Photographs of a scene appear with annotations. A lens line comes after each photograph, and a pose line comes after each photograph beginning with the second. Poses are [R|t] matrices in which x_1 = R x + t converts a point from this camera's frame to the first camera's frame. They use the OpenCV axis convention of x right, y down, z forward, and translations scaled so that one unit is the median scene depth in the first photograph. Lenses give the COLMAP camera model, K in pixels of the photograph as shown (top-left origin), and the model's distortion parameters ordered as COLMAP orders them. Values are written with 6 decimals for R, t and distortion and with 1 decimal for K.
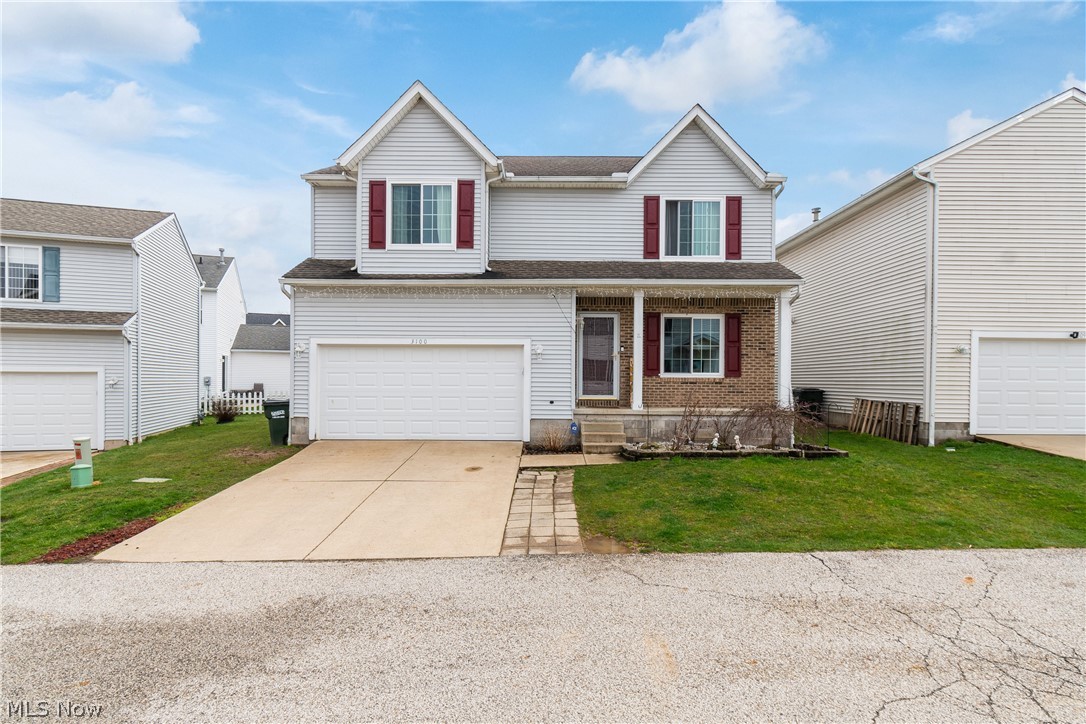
lens RADIAL K [[475.8, 0, 543.7], [0, 475.8, 367.9], [0, 0, 1]] dist [-0.000845, -0.000217]
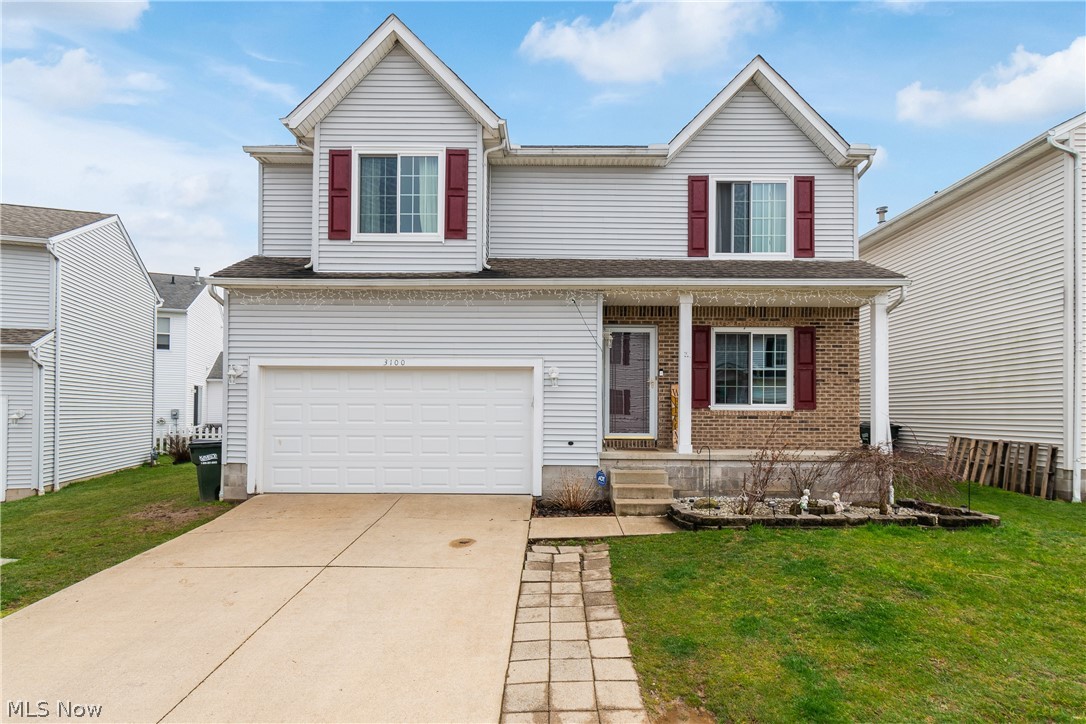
lens RADIAL K [[475.8, 0, 546.4], [0, 475.8, 393.8], [0, 0, 1]] dist [-0.000845, -0.000217]
pose [[0.999971, -0.000667, -0.007593, -0.015652], [0.000565, 0.999909, -0.013510, 0.004035], [0.007601, 0.013506, 0.999880, 0.244477]]
